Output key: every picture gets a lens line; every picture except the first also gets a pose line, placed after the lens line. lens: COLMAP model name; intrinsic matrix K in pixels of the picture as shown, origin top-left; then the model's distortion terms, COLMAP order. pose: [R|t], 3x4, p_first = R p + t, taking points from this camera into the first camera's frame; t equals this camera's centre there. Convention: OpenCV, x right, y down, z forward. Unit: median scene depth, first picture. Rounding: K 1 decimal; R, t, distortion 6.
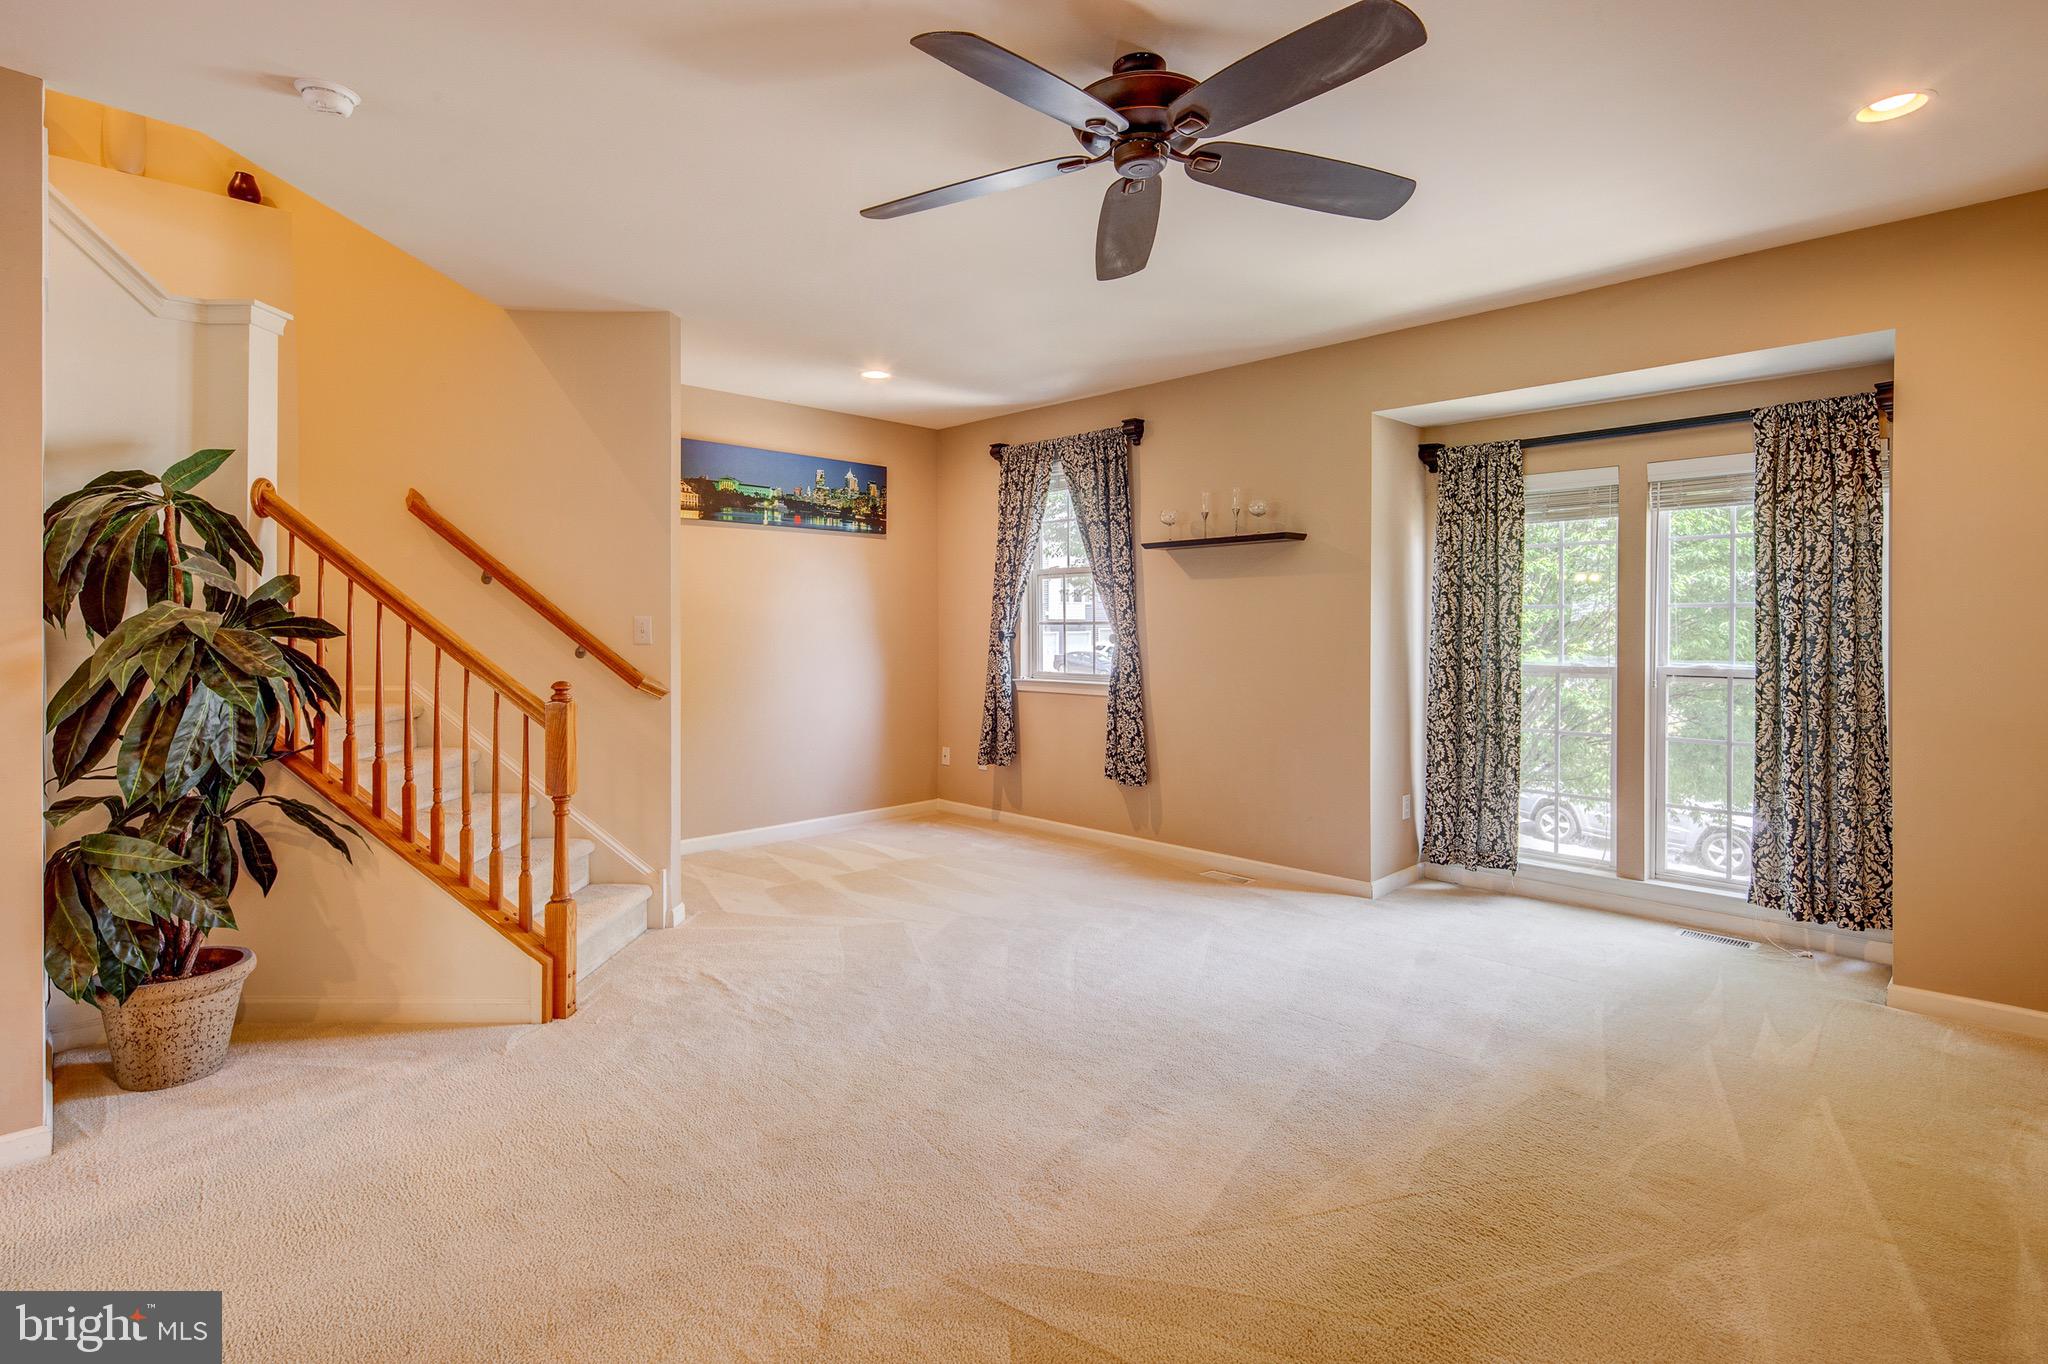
lens RADIAL K [[1000.2, 0, 1026.8], [0, 1000.2, 624.7], [0, 0, 1]] dist [0.001722, -0.001636]
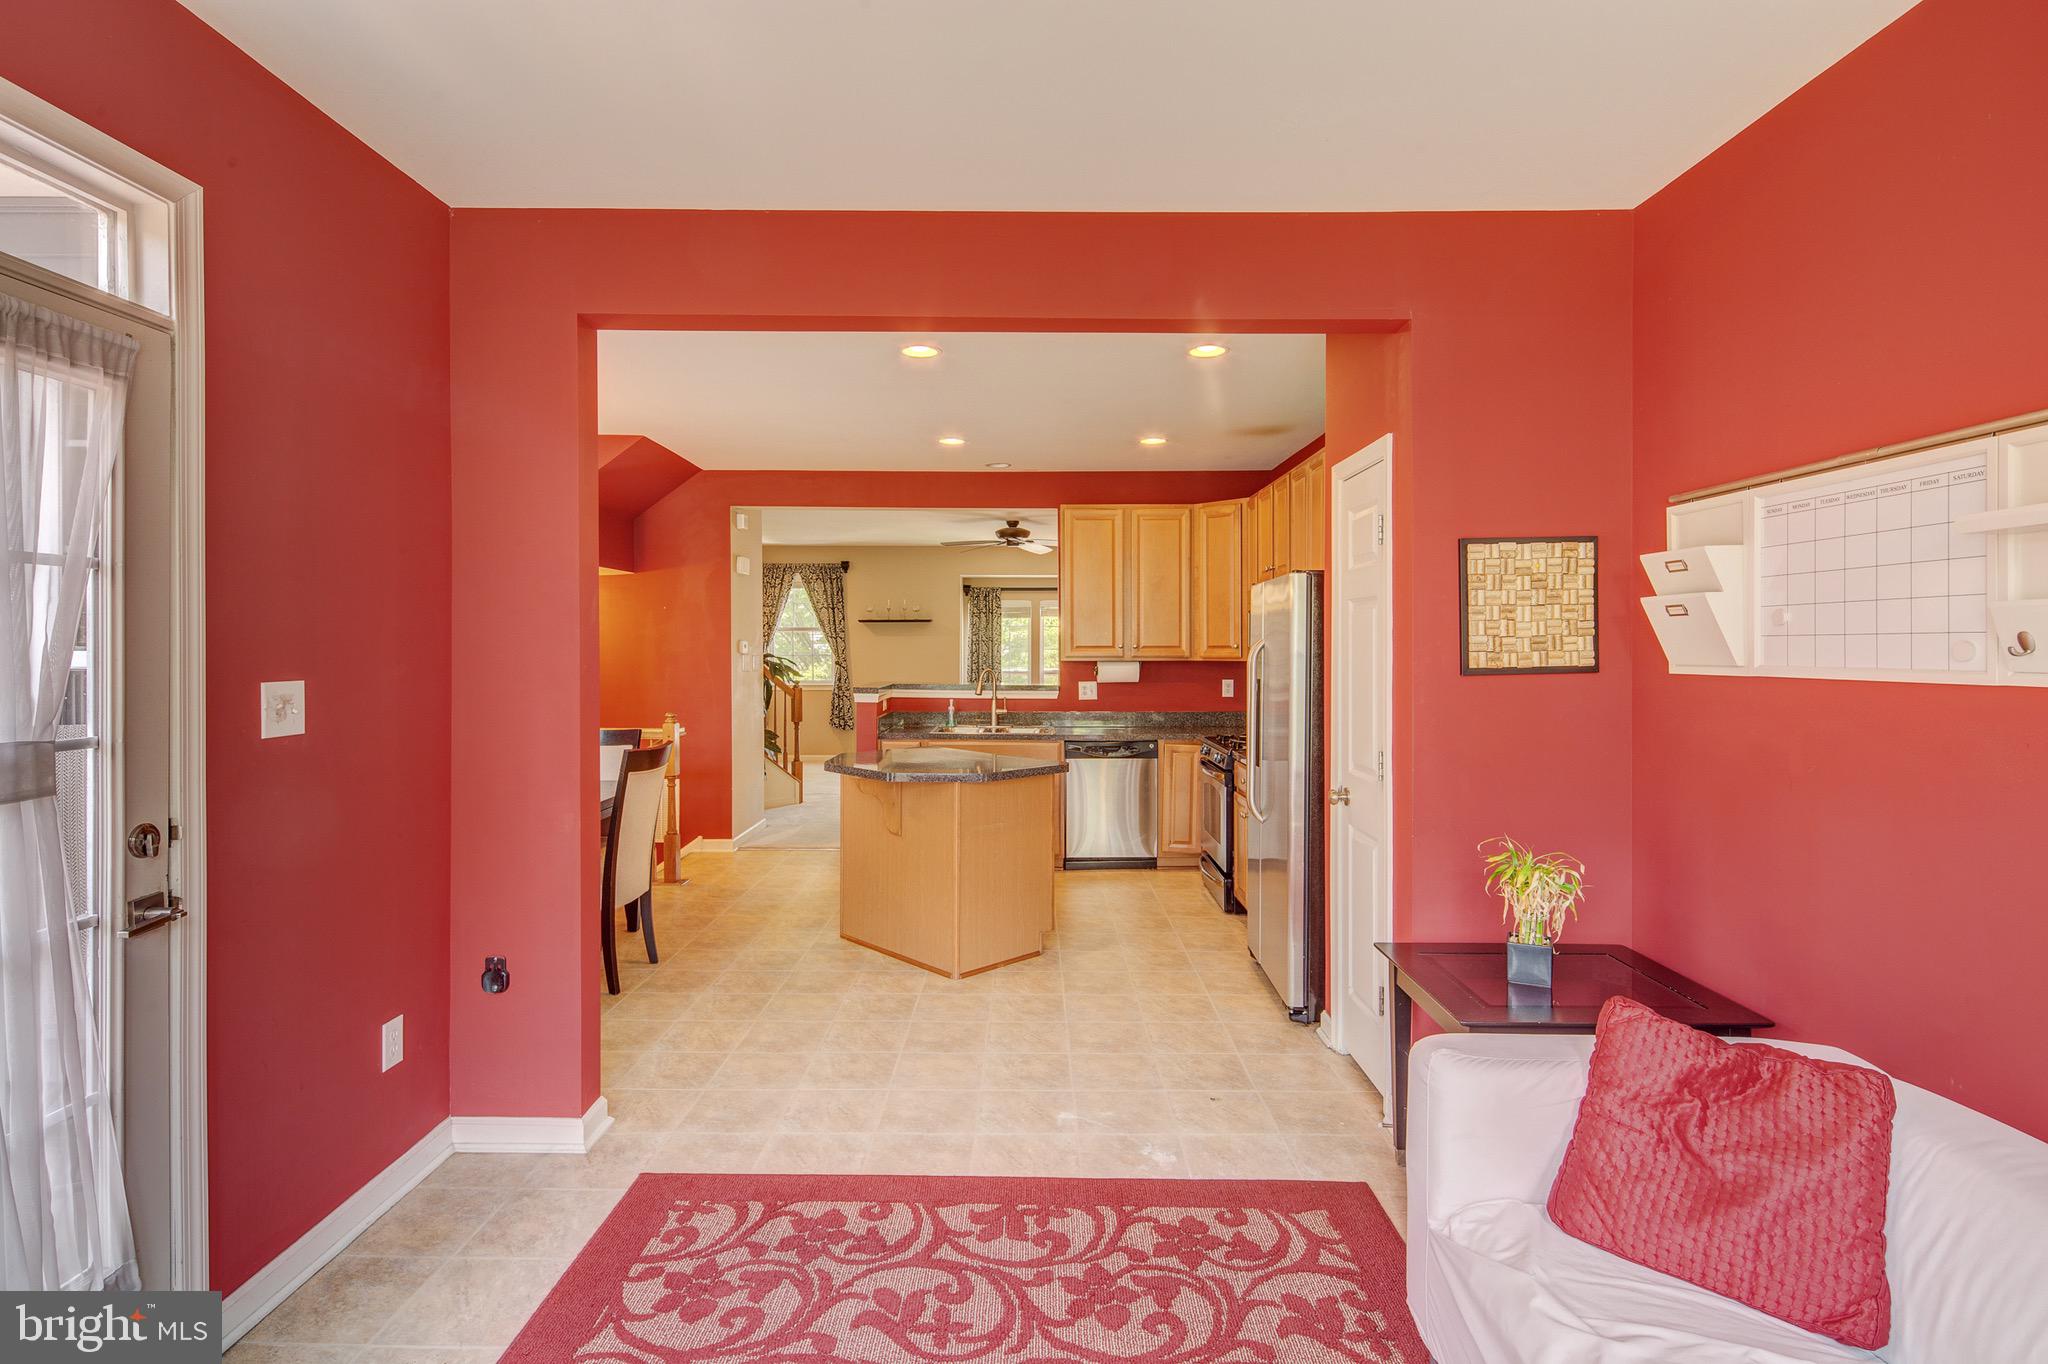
lens RADIAL K [[1028.3, 0, 1042.1], [0, 1028.3, 646.4], [0, 0, 1]] dist [0.000753, -0.000320]
pose [[0.699134, 0.002501, 0.714986, -1.280322], [-0.001005, 0.999996, -0.002515, -0.016814], [-0.714990, 0.001040, 0.699134, -0.927381]]
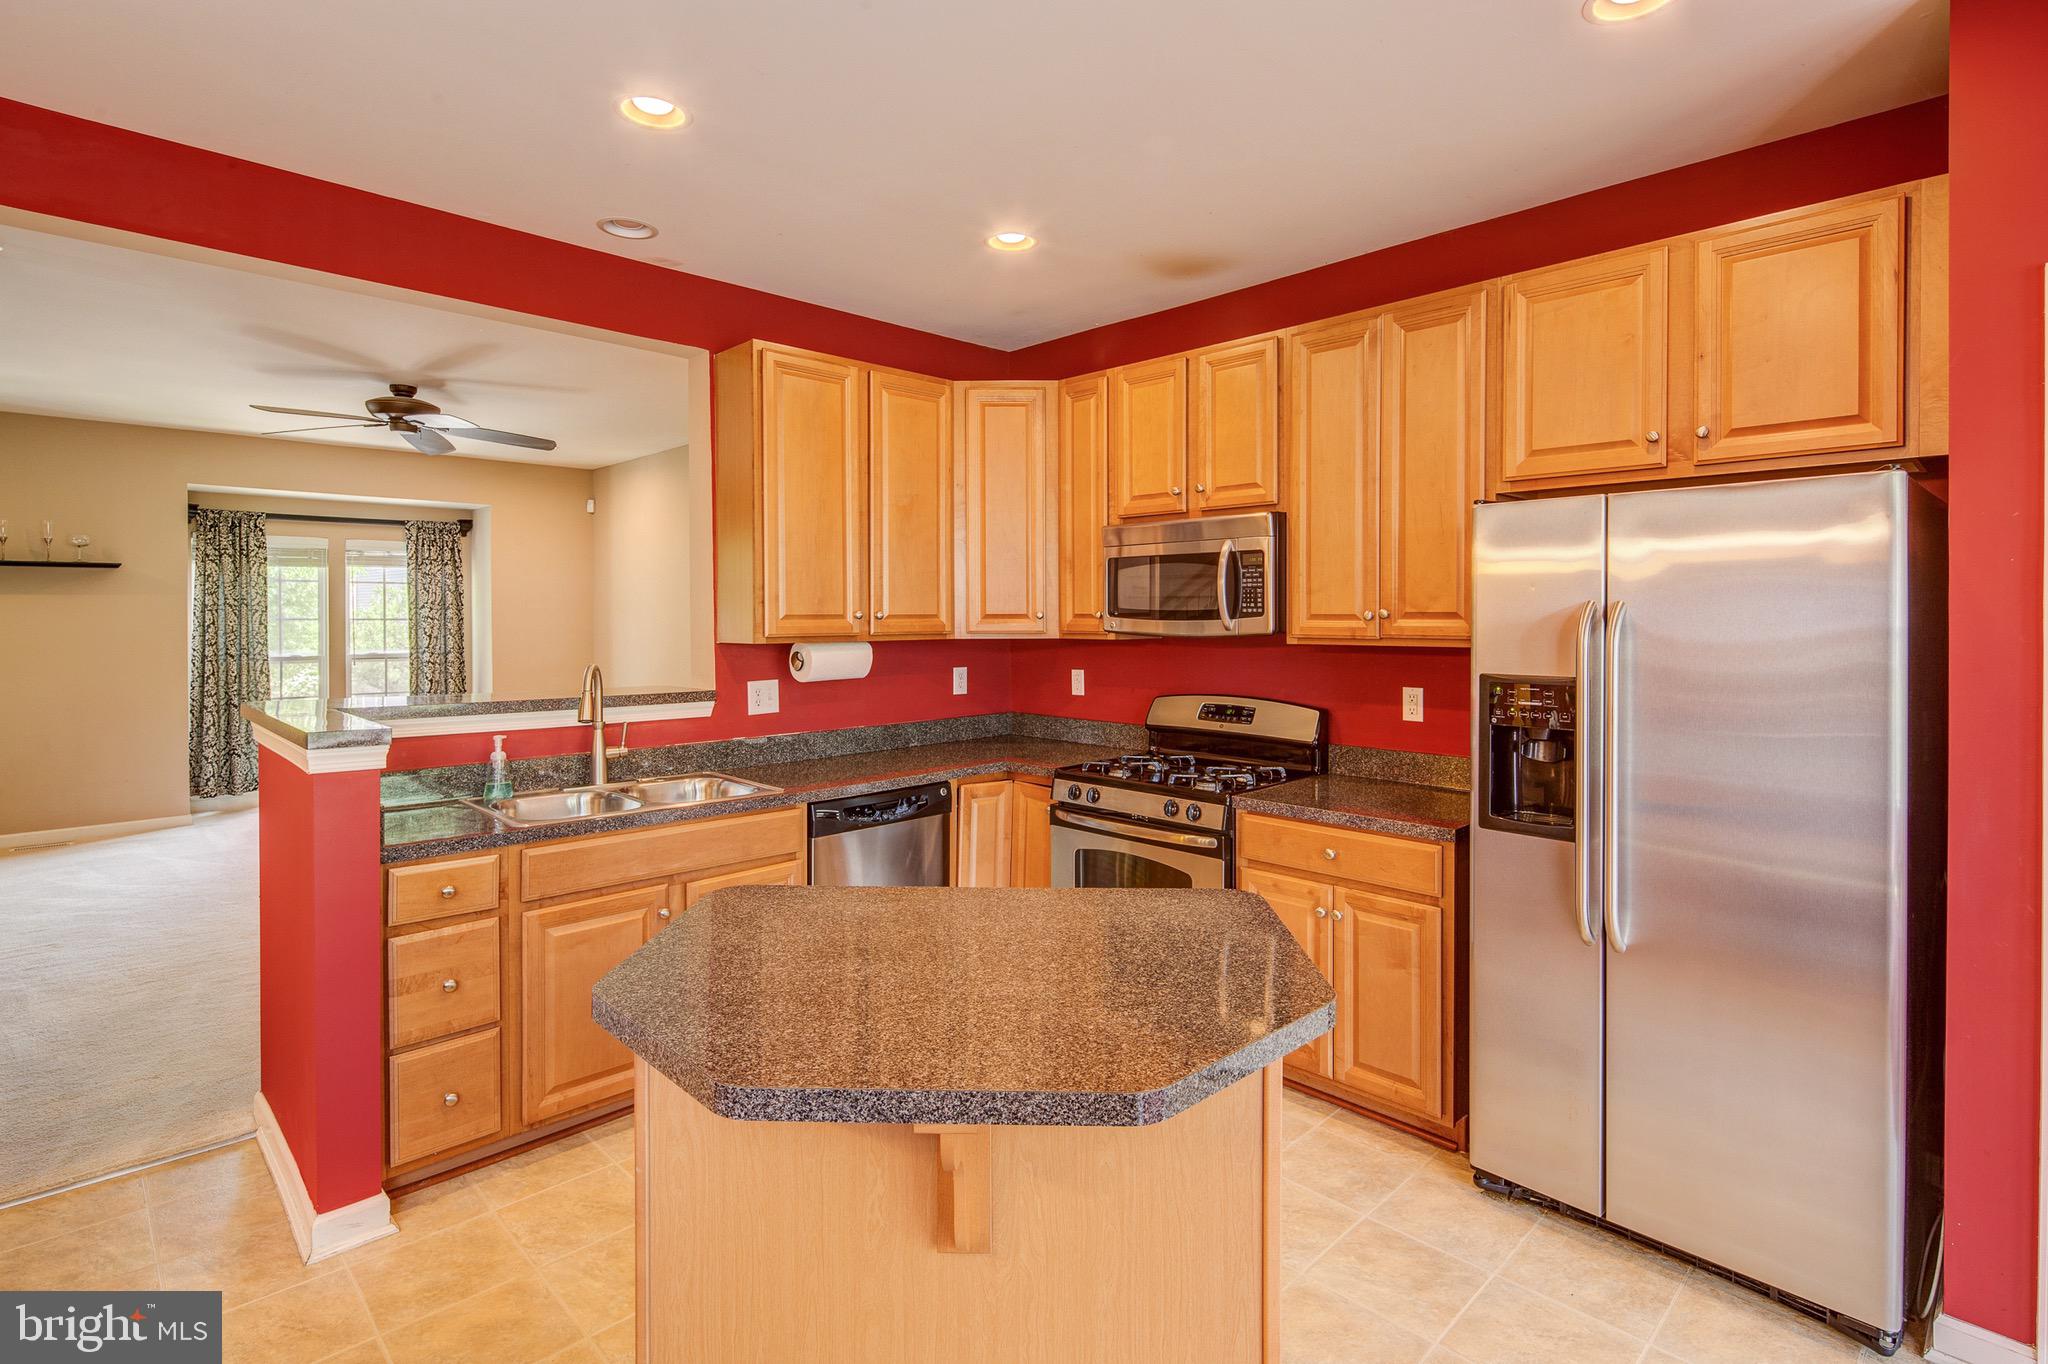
lens RADIAL K [[1000.2, 0, 1026.8], [0, 1000.2, 624.7], [0, 0, 1]] dist [0.001722, -0.001636]
pose [[-0.000154, -0.007123, 0.999975, -0.960860], [0.001083, 0.999974, 0.007123, -0.018521], [-0.999999, 0.001085, -0.000146, -0.166752]]
